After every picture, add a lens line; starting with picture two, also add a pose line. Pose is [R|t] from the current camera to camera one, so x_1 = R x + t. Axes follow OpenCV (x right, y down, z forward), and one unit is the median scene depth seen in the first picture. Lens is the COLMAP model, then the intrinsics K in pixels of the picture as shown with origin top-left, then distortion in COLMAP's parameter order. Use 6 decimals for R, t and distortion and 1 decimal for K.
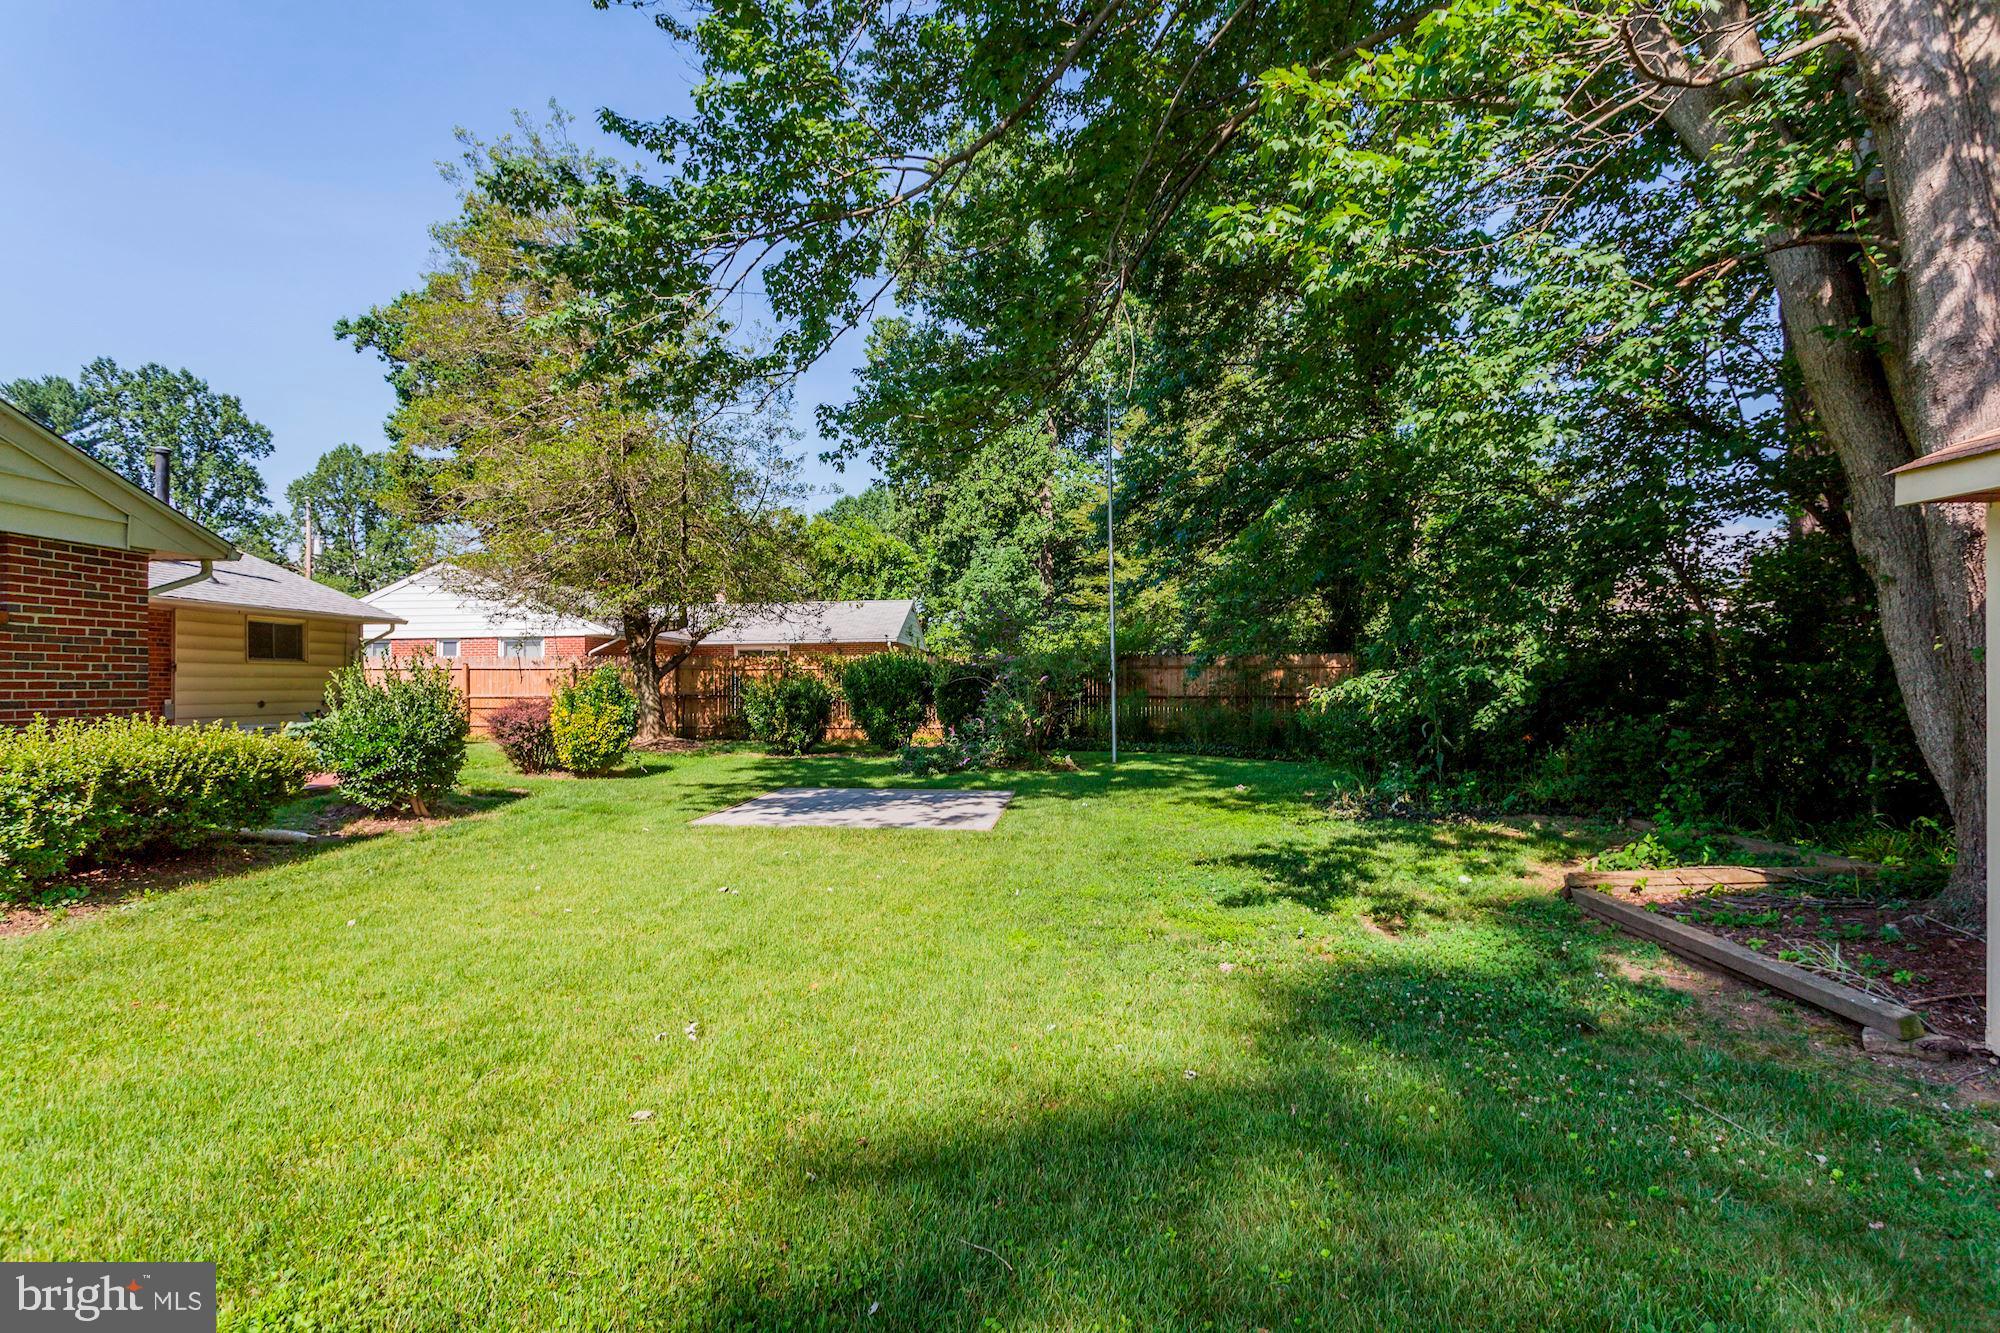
lens RADIAL K [[974.0, 0, 1000.0], [0, 974.0, 666.5], [0, 0, 1]] dist [0.011184, 0.000107]
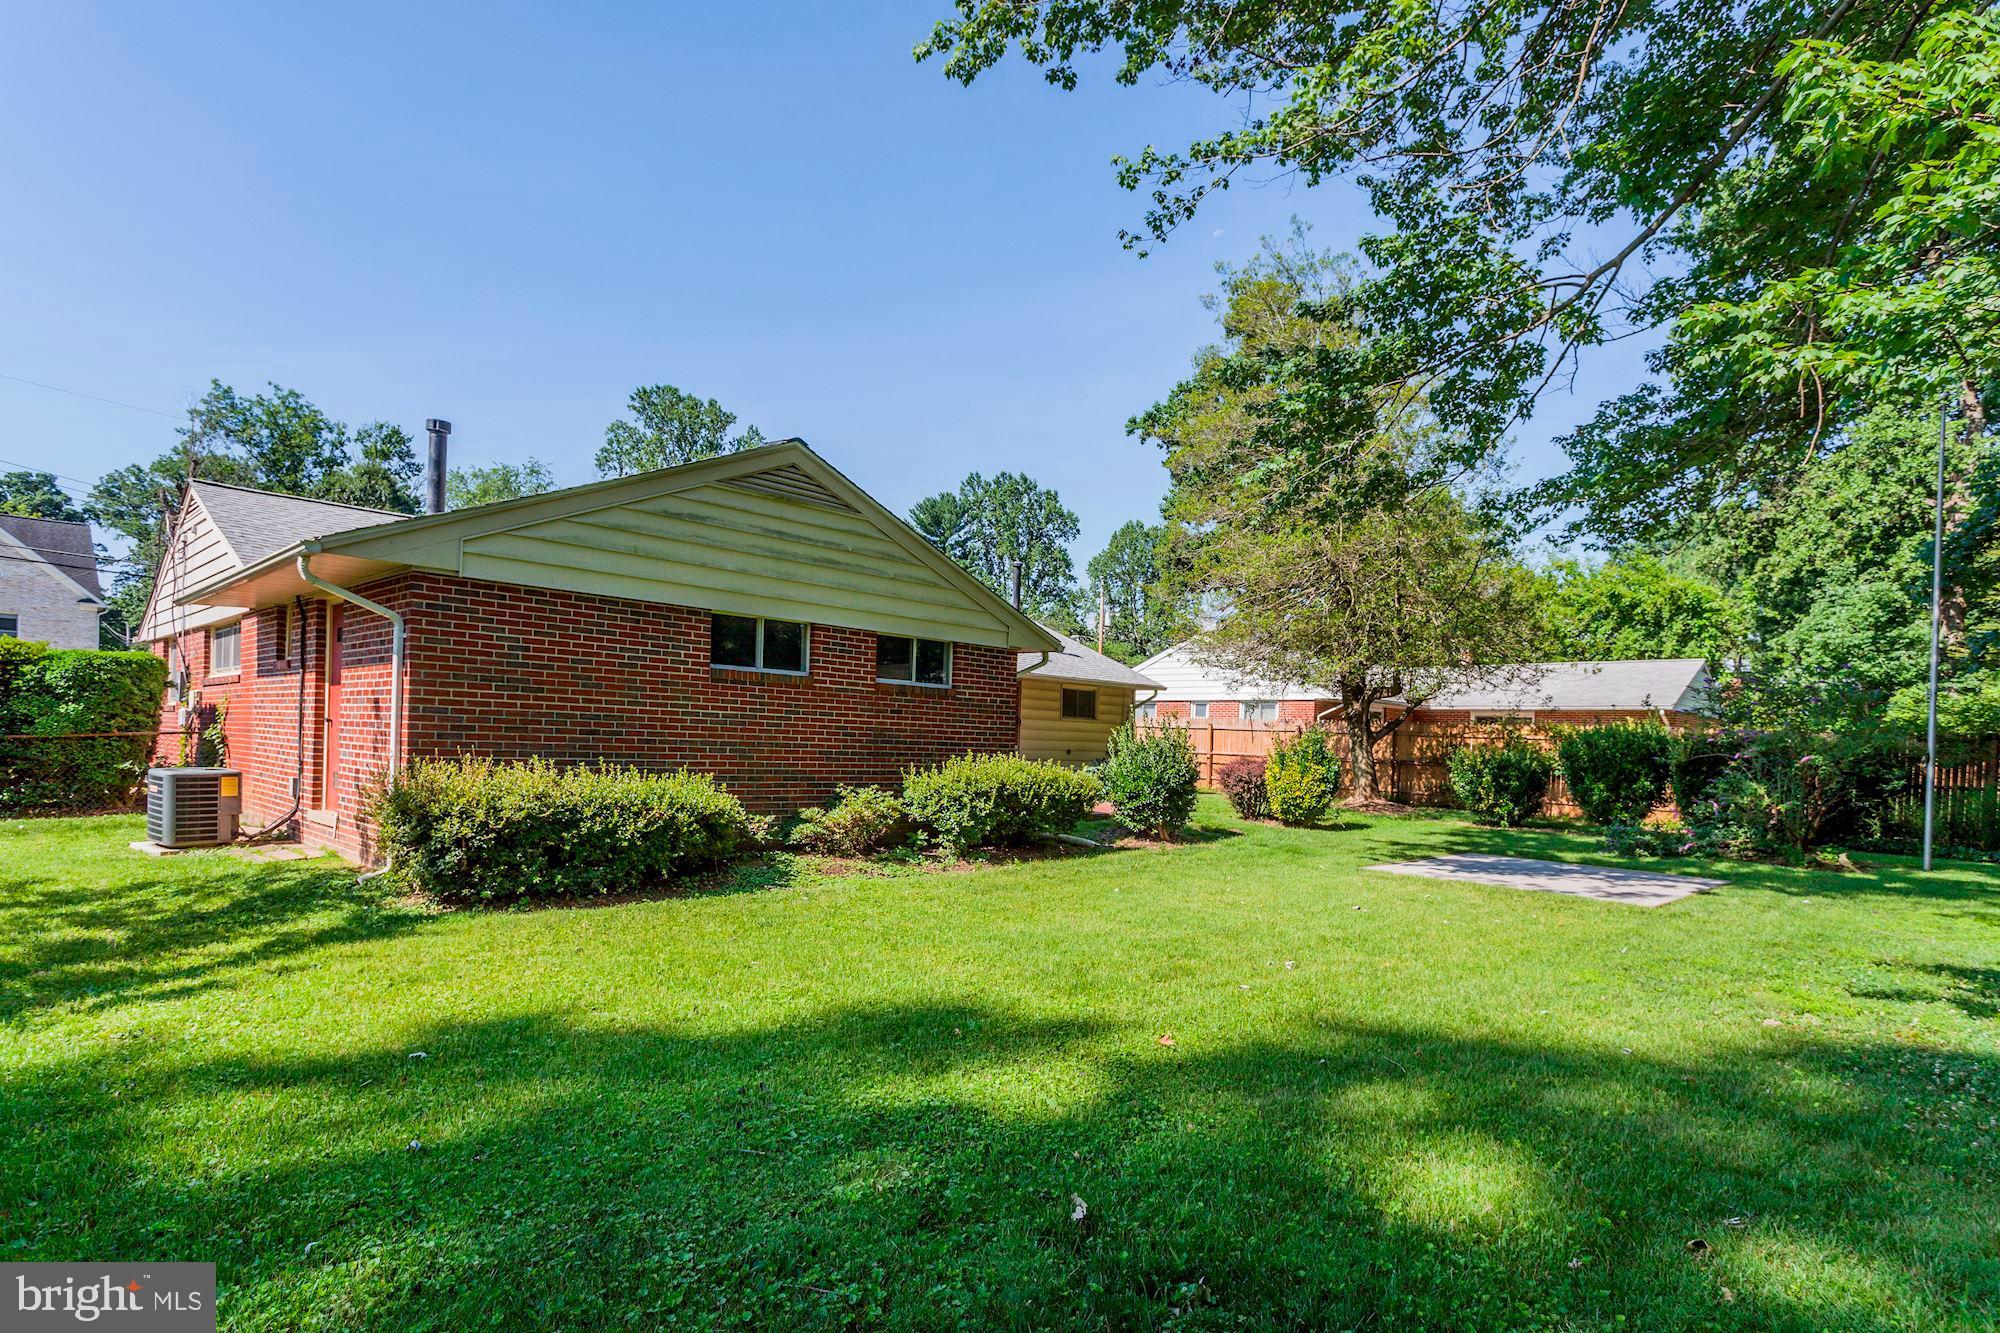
lens RADIAL K [[1121.2, 0, 999.7], [0, 1121.2, 731.1], [0, 0, 1]] dist [0.000534, 0.000386]
pose [[0.763174, 0.029056, -0.645540, 0.129530], [-0.028092, 0.999536, 0.011778, -0.003704], [0.645582, 0.009146, 0.763636, -0.184622]]
